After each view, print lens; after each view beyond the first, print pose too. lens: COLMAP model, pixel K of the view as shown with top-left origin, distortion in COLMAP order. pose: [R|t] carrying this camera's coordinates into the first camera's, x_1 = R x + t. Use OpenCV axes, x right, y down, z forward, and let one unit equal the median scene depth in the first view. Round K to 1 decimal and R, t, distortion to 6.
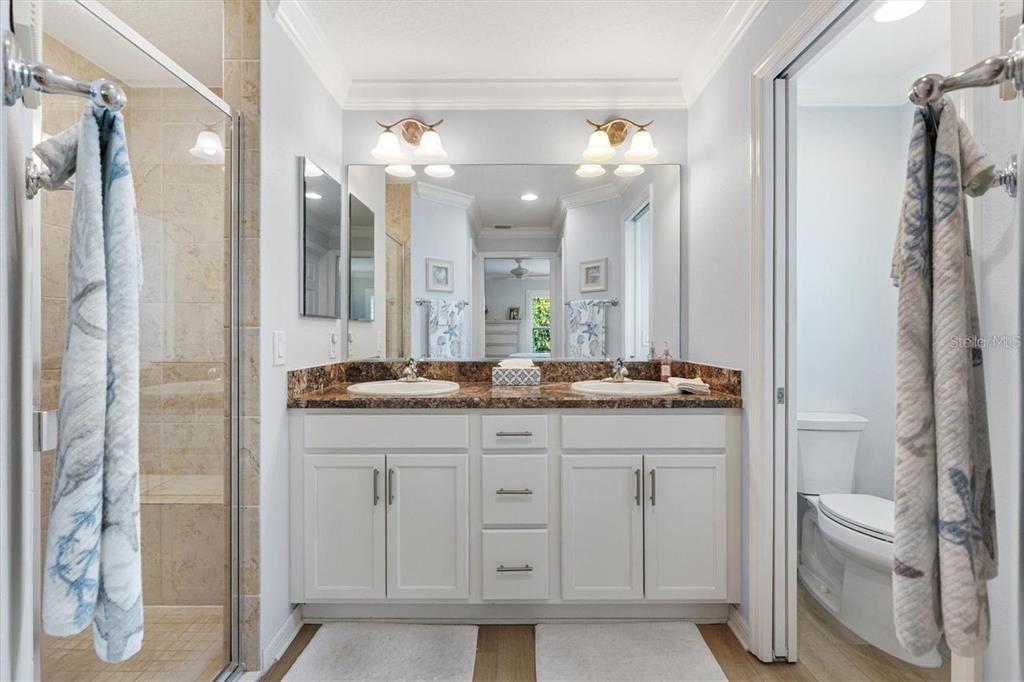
lens RADIAL K [[465.4, 0, 515.7], [0, 465.4, 333.0], [0, 0, 1]] dist [0.010008, -0.000660]
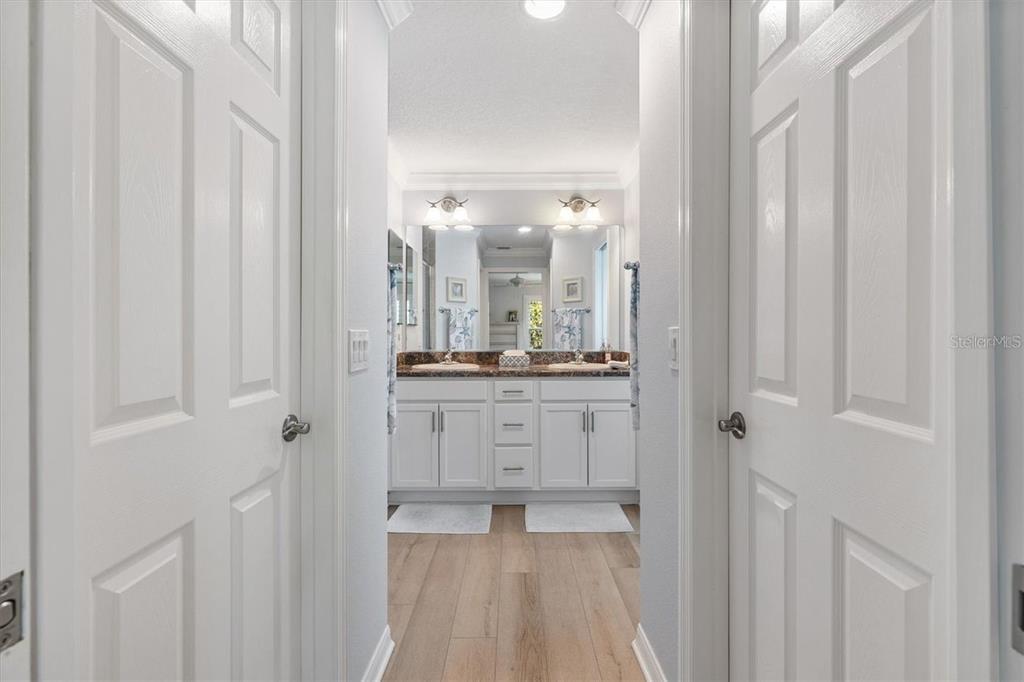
lens RADIAL K [[465.4, 0, 515.7], [0, 465.4, 333.0], [0, 0, 1]] dist [0.010008, -0.000660]
pose [[0.999994, -0.000771, 0.003422, 0.000434], [0.000771, 1.000000, -0.000253, -0.000769], [-0.003422, 0.000255, 0.999994, -0.563500]]
